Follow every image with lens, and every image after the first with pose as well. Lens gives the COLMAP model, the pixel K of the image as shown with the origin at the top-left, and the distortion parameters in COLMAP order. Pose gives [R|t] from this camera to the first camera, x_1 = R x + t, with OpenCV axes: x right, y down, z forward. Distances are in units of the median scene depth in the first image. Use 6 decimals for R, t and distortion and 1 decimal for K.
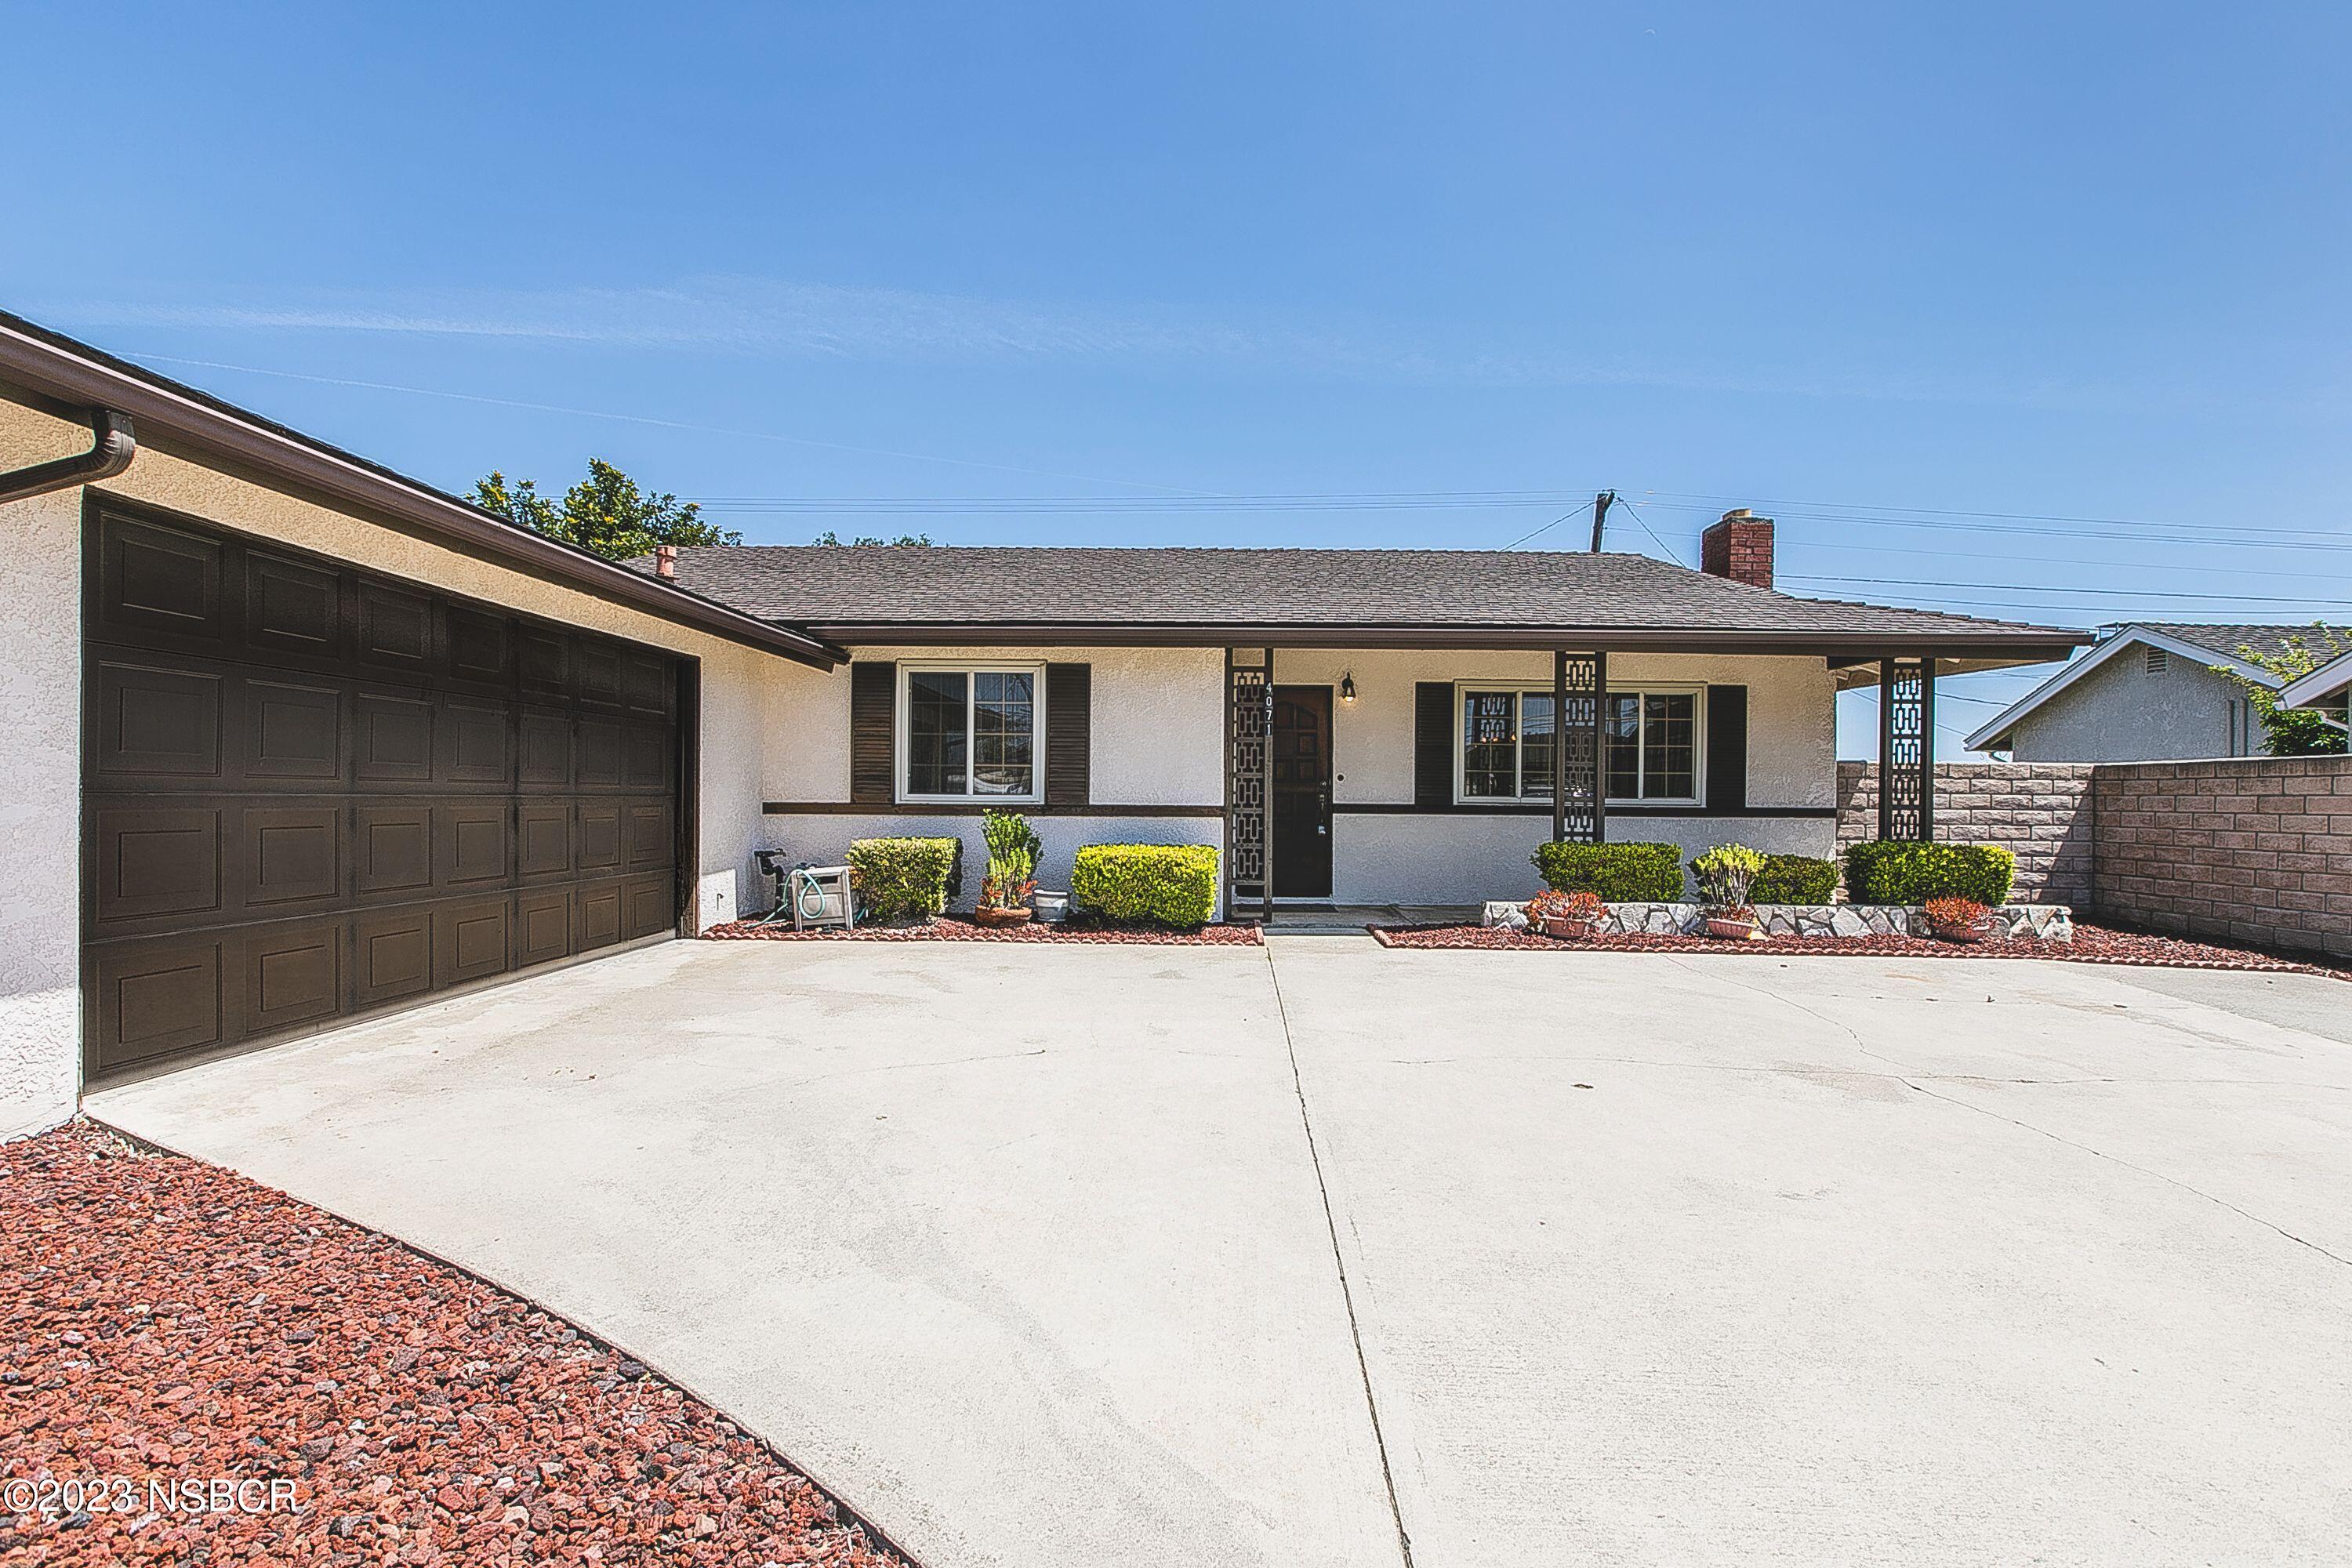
lens RADIAL K [[1057.3, 0, 1165.0], [0, 1057.3, 787.7], [0, 0, 1]] dist [-0.000488, -0.000047]
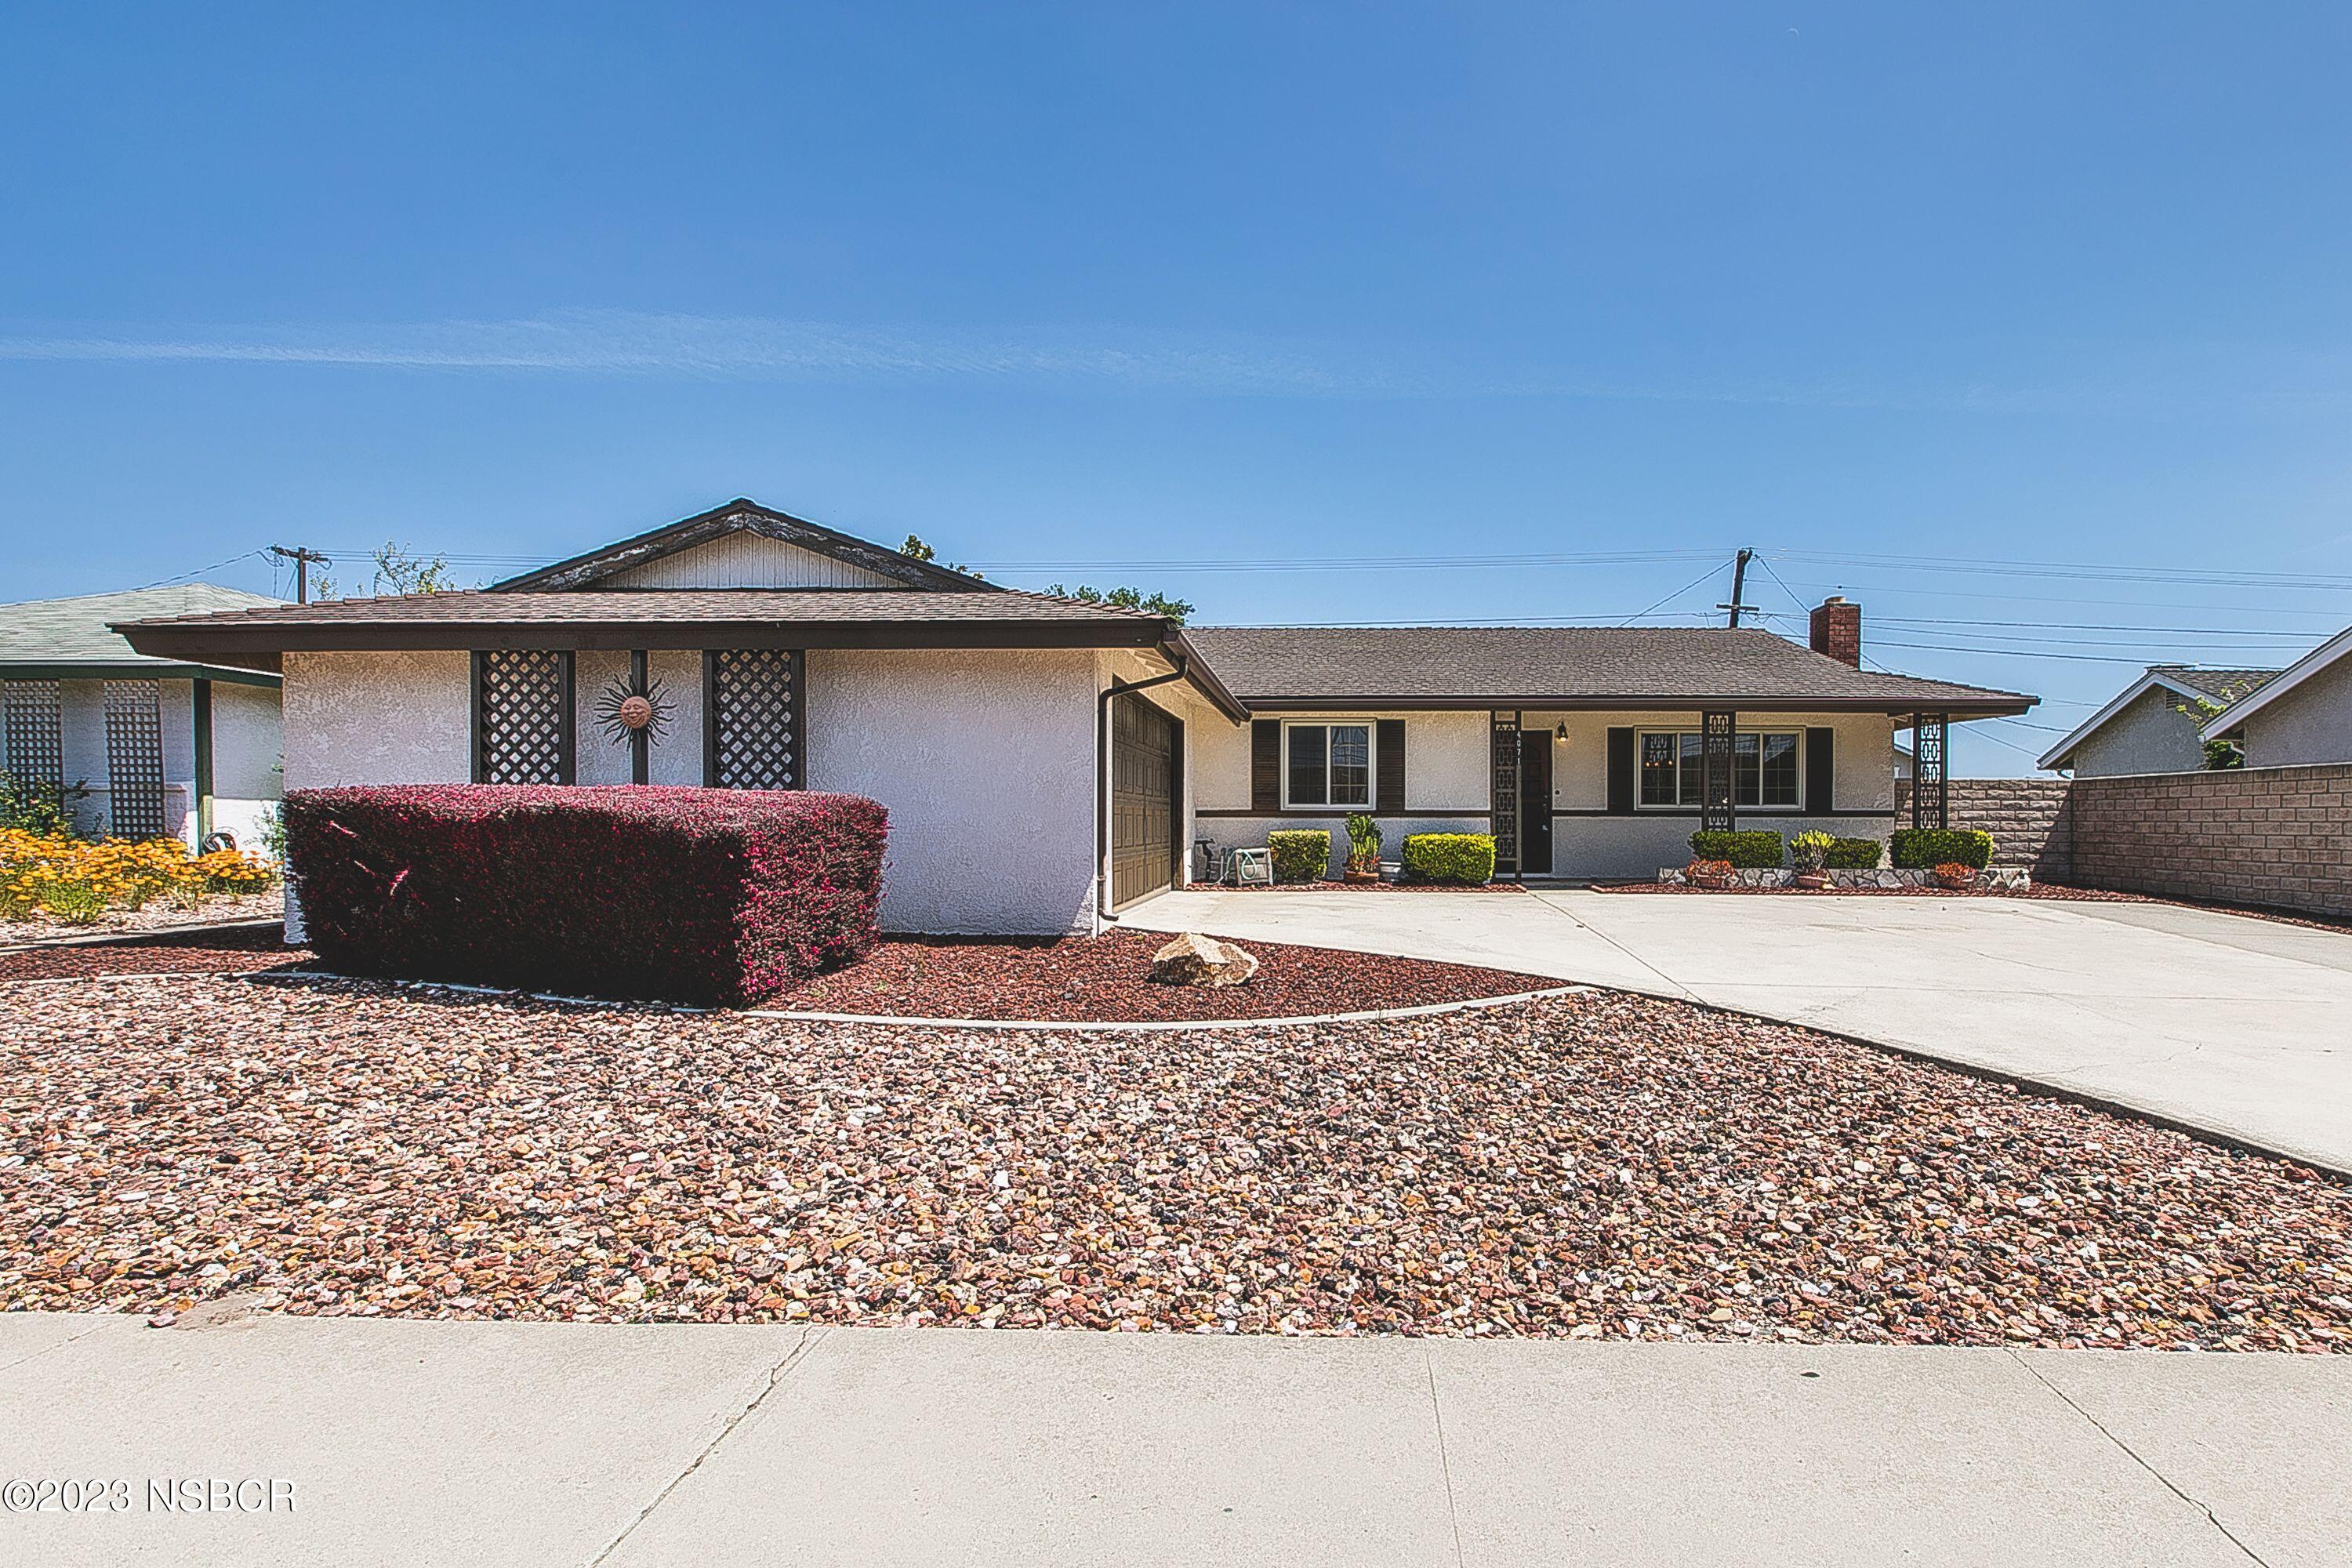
lens RADIAL K [[1059.8, 0, 1282.5], [0, 1059.8, 811.7], [0, 0, 1]] dist [0.002506, 0.000253]
pose [[0.999687, -0.006993, -0.024016, -0.216394], [0.007022, 0.999975, 0.001133, 0.015549], [0.024007, -0.001301, 0.999711, -0.586210]]
